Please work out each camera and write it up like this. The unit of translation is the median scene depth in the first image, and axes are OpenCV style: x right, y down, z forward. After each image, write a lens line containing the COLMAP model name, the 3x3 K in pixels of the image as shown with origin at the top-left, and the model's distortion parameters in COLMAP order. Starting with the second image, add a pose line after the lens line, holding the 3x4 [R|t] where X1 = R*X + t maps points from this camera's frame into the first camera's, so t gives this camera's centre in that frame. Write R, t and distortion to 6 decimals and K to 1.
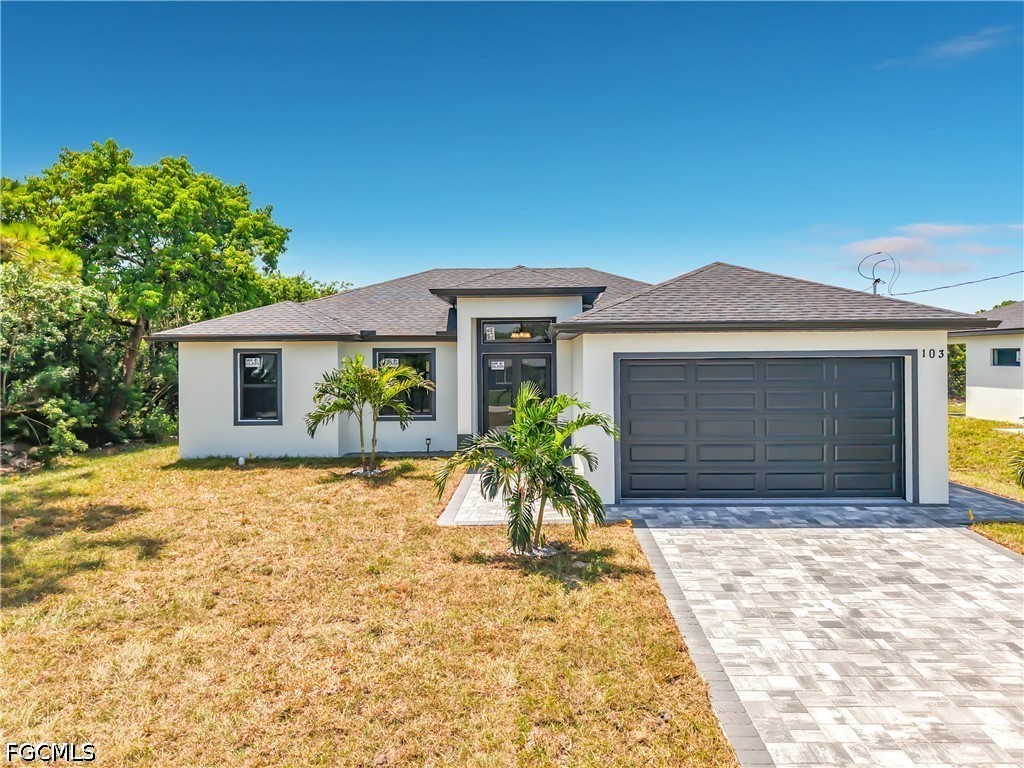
lens RADIAL K [[680.3, 0, 515.9], [0, 680.3, 355.0], [0, 0, 1]] dist [0.056206, -0.070836]
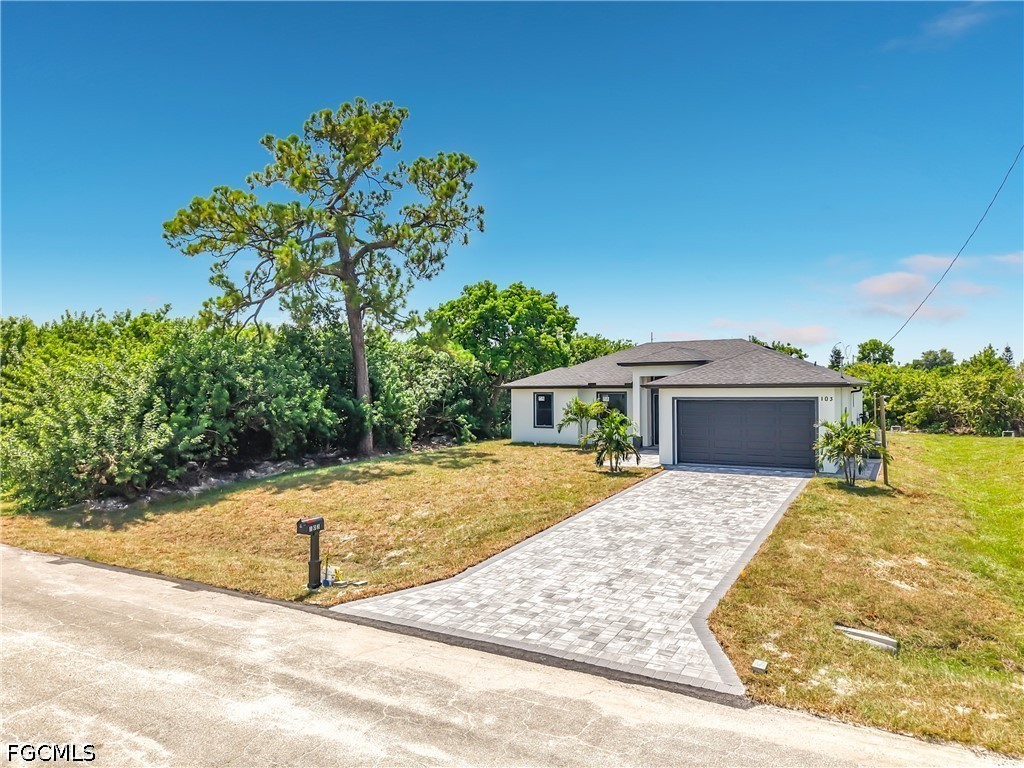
lens RADIAL K [[680.3, 0, 515.9], [0, 680.3, 355.0], [0, 0, 1]] dist [0.056206, -0.070836]
pose [[0.878916, -0.021412, -0.476496, 0.475648], [-0.000100, 0.998984, -0.045075, -0.024748], [0.476977, 0.039665, 0.878020, -0.771517]]
